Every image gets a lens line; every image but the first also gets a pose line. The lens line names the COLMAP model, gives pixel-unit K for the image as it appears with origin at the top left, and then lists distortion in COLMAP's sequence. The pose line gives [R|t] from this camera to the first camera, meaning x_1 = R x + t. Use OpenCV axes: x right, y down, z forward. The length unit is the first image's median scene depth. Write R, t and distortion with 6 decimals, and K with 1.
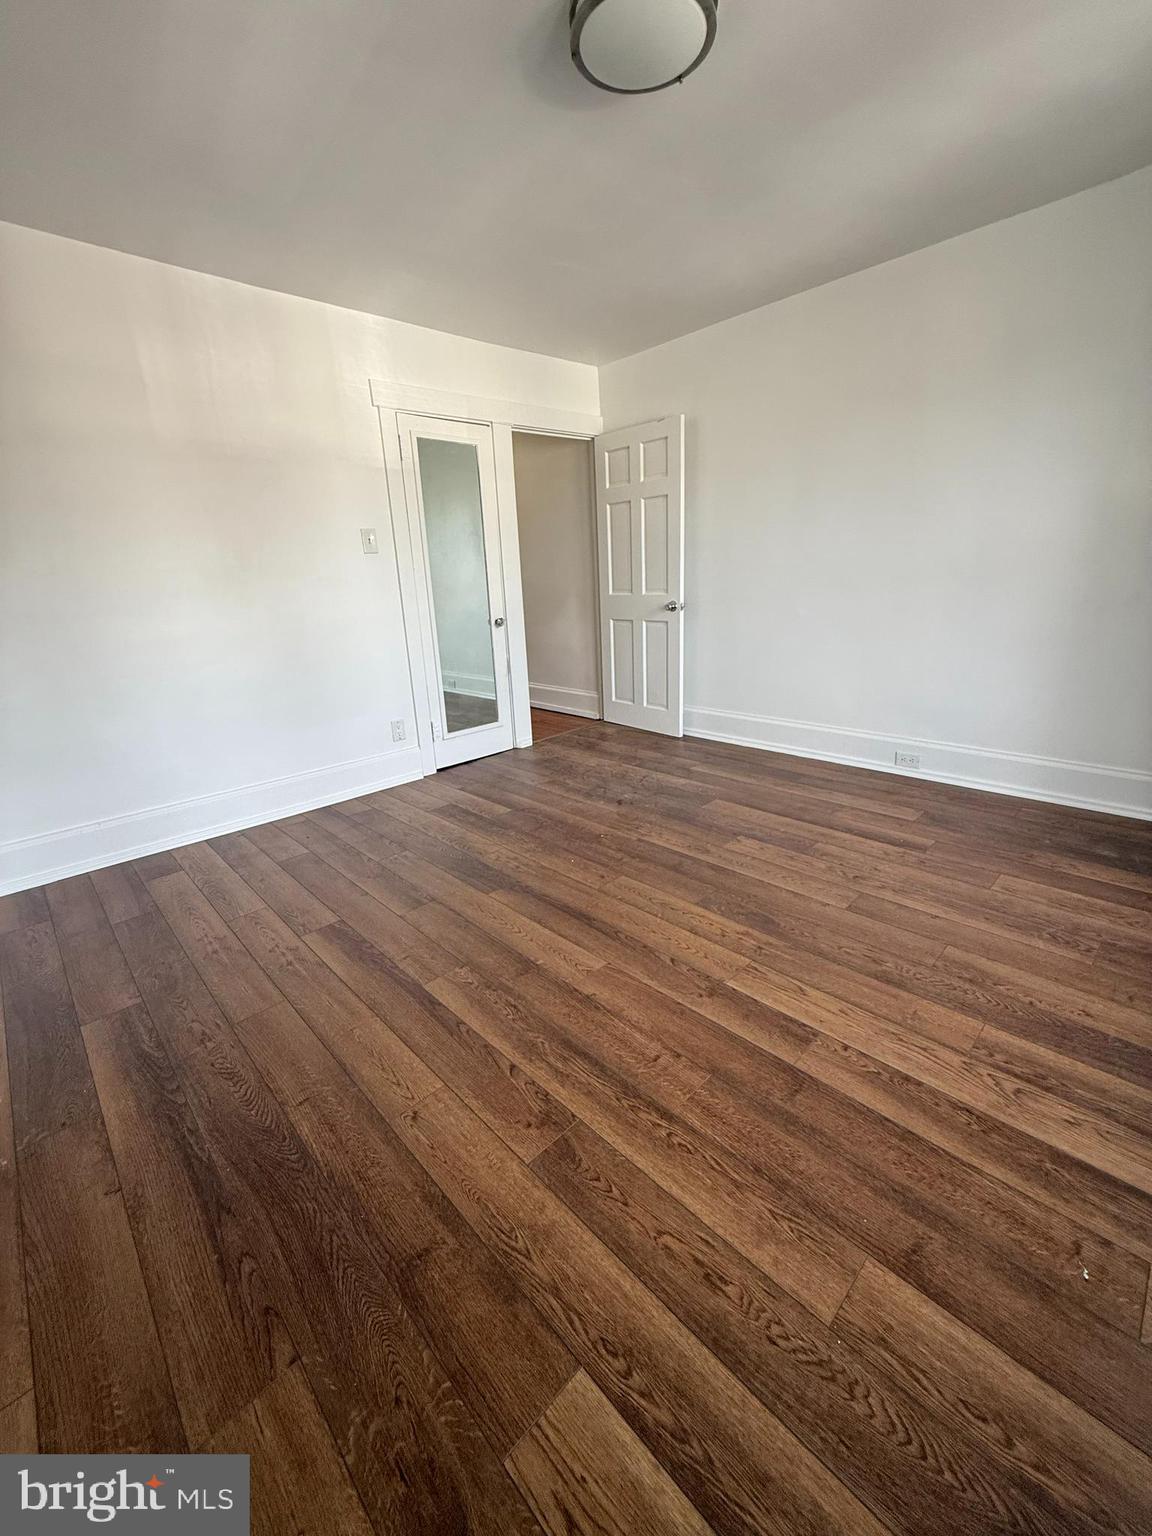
lens RADIAL K [[616.3, 0, 576.0], [0, 616.3, 768.0], [0, 0, 1]] dist [0.001935, 0.000164]
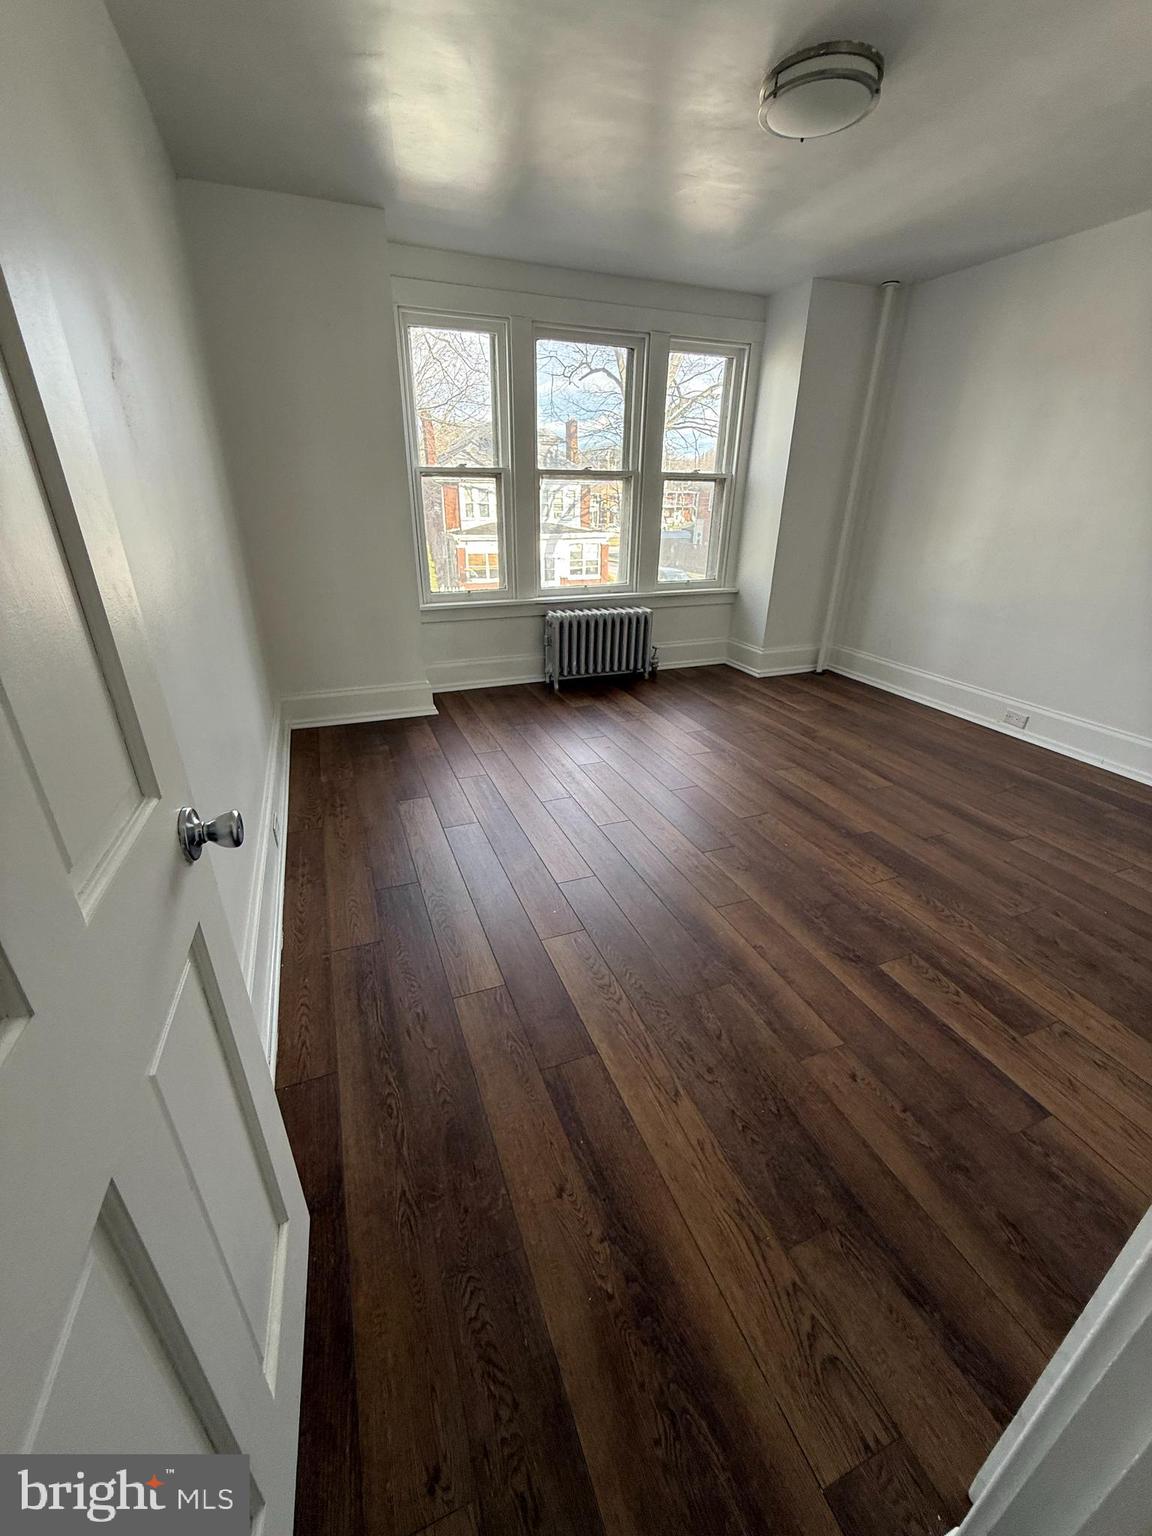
lens RADIAL K [[616.3, 0, 576.0], [0, 616.3, 768.0], [0, 0, 1]] dist [0.001935, 0.000164]
pose [[-0.928153, -0.119063, 0.352643, -0.030787], [0.145516, 0.755965, 0.638234, -0.688607], [-0.342575, 0.643694, -0.684325, 1.946309]]
